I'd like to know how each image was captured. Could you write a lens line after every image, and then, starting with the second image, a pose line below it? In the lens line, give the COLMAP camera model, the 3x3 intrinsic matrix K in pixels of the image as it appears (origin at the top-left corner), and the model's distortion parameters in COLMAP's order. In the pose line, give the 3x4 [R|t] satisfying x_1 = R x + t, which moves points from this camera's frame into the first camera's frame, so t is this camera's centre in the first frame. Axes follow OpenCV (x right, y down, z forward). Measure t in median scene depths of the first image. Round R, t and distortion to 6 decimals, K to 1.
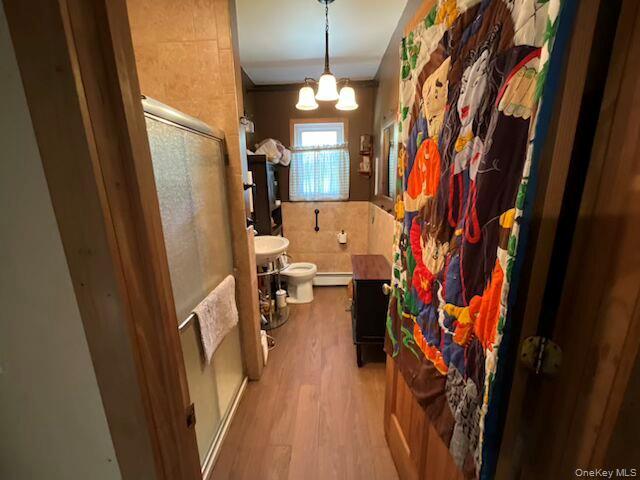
lens RADIAL K [[261.5, 0, 320.1], [0, 261.5, 240.9], [0, 0, 1]] dist [0.003788, -0.000986]
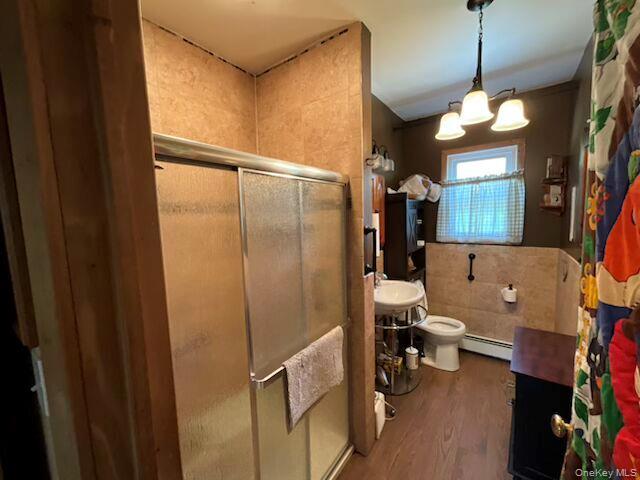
lens RADIAL K [[261.5, 0, 320.3], [0, 261.5, 241.1], [0, 0, 1]] dist [0.003788, -0.000986]
pose [[0.829686, 0.047525, -0.556203, 0.086948], [-0.114120, 0.989767, -0.085661, -0.069027], [0.546441, 0.134545, 0.826620, 0.147100]]
